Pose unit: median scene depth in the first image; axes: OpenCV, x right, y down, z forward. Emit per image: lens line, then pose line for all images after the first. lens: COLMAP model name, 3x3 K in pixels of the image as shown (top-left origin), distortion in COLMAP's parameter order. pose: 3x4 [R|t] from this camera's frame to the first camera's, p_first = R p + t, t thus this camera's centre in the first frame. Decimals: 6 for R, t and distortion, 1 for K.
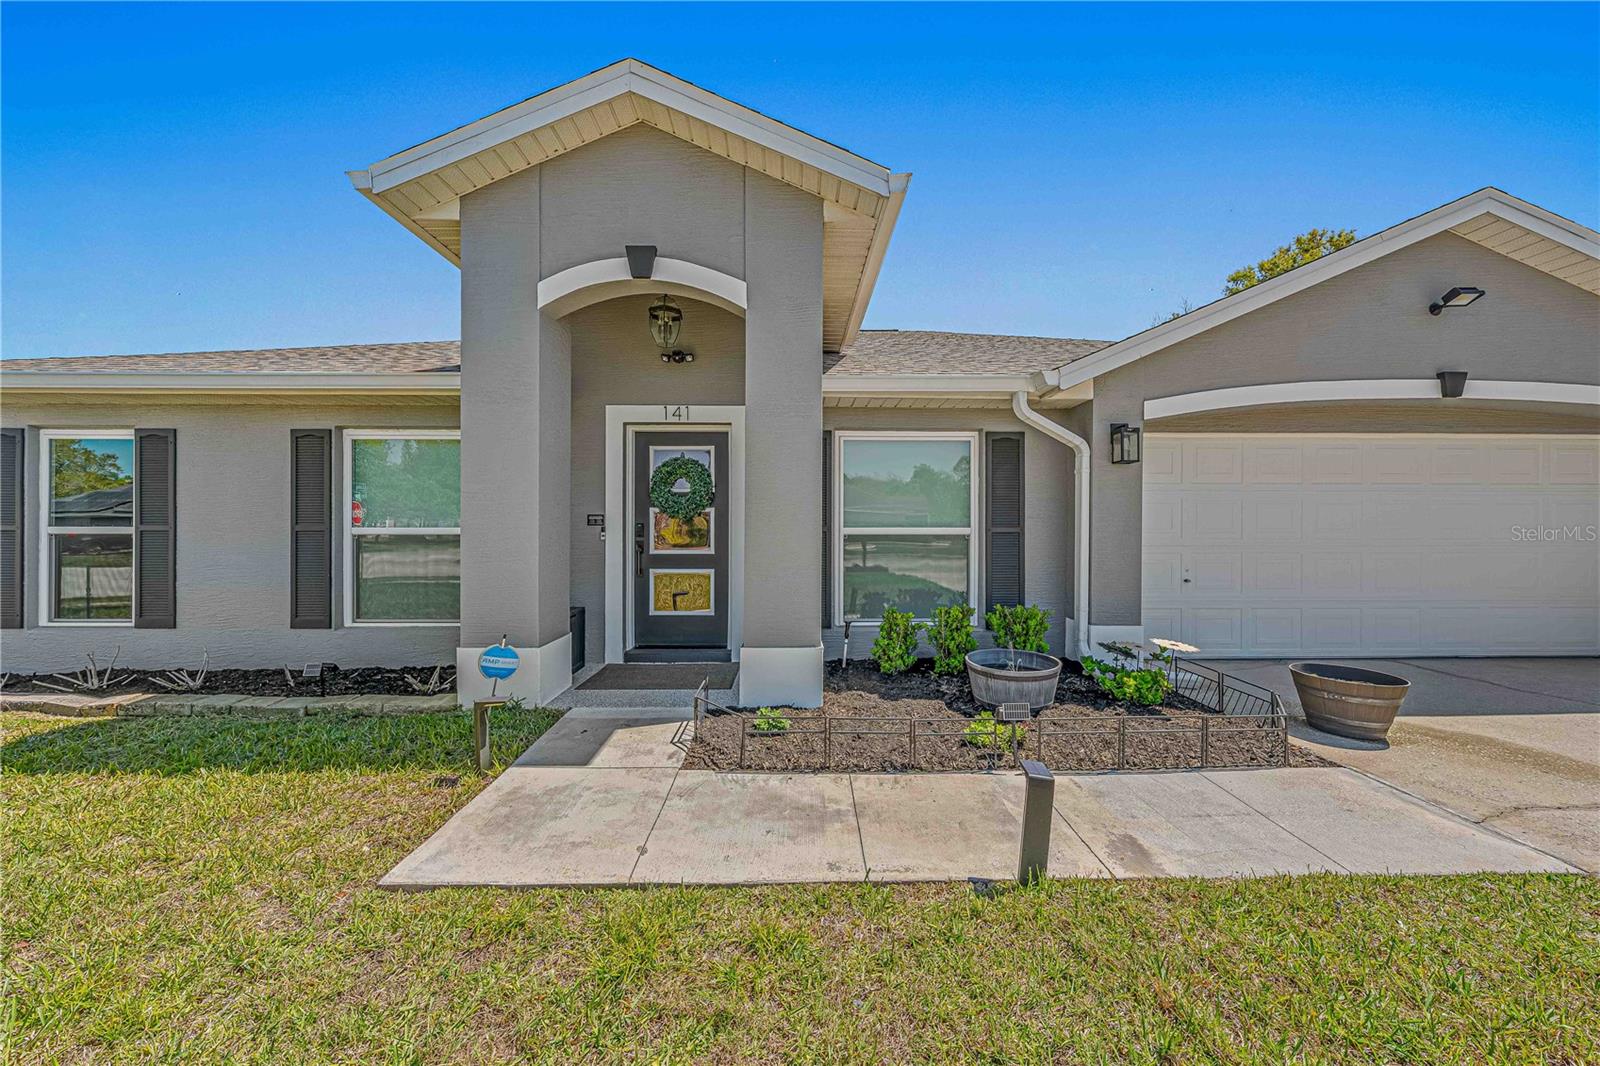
lens RADIAL K [[554.8, 0, 799.5], [0, 554.8, 529.2], [0, 0, 1]] dist [-0.000156, -0.000053]
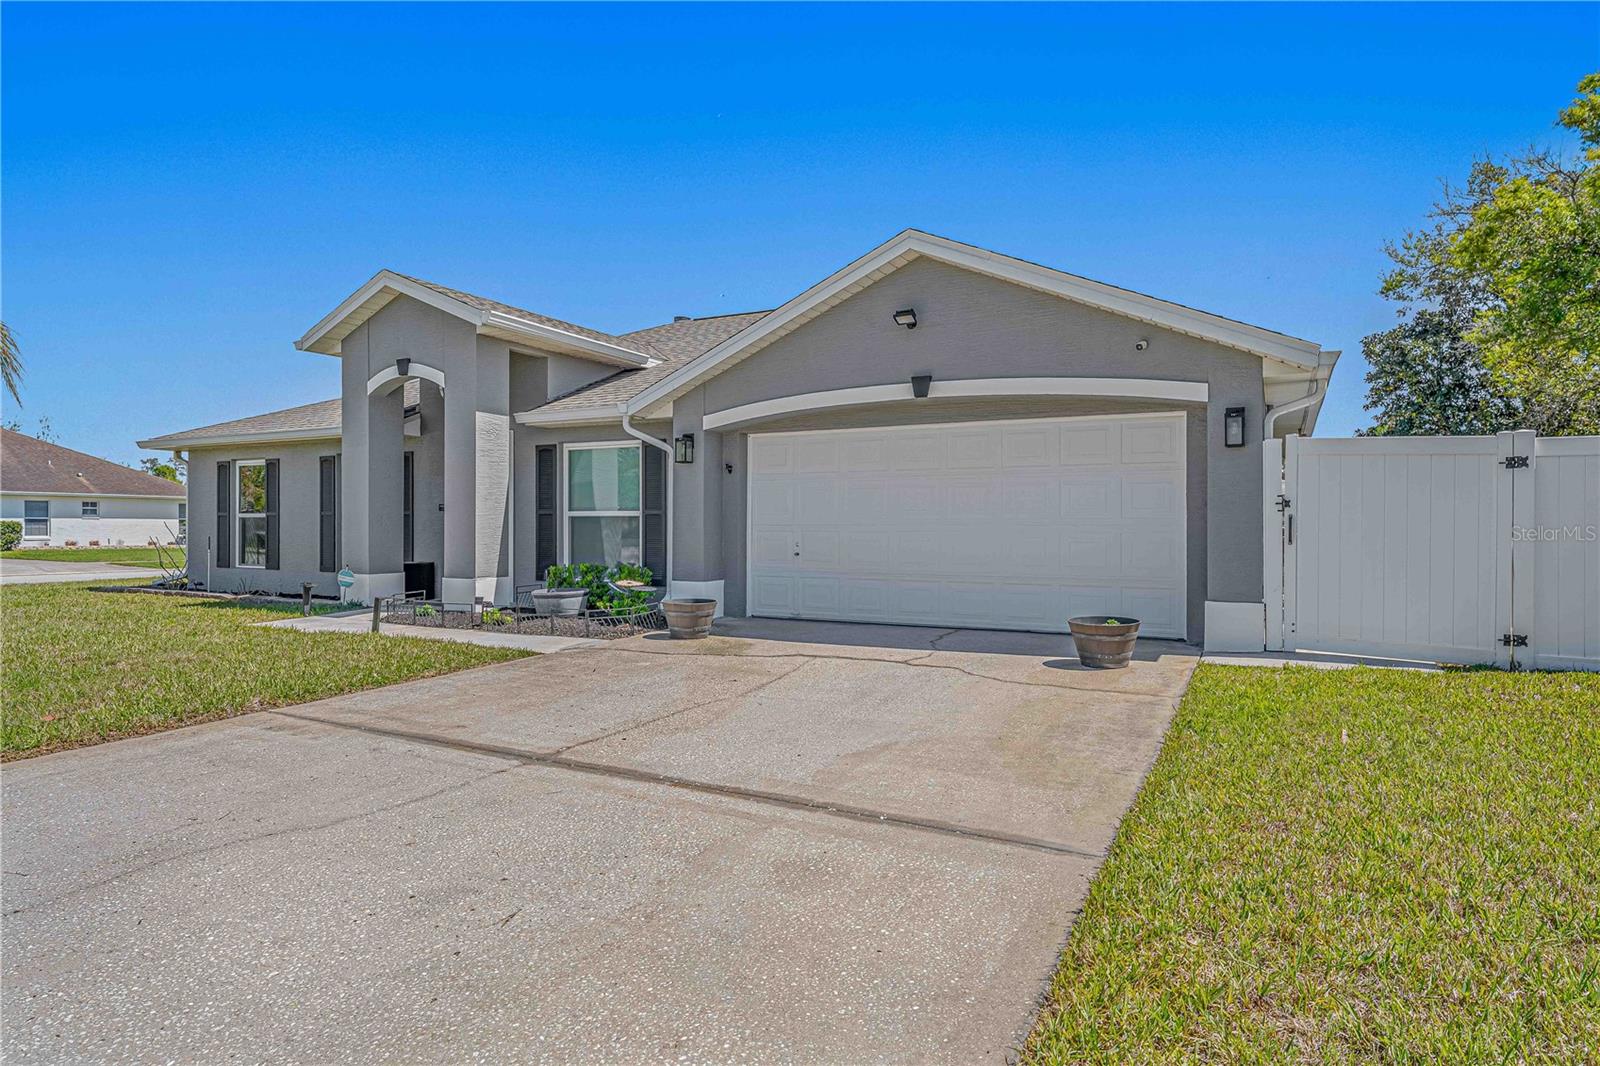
lens RADIAL K [[925.6, 0, 800.0], [0, 925.6, 529.4], [0, 0, 1]] dist [0.005153, 0.000835]
pose [[0.874710, 0.002723, -0.484639, 1.905689], [-0.001528, 0.999995, 0.002860, 0.038427], [0.484644, -0.001762, 0.874710, -0.851399]]
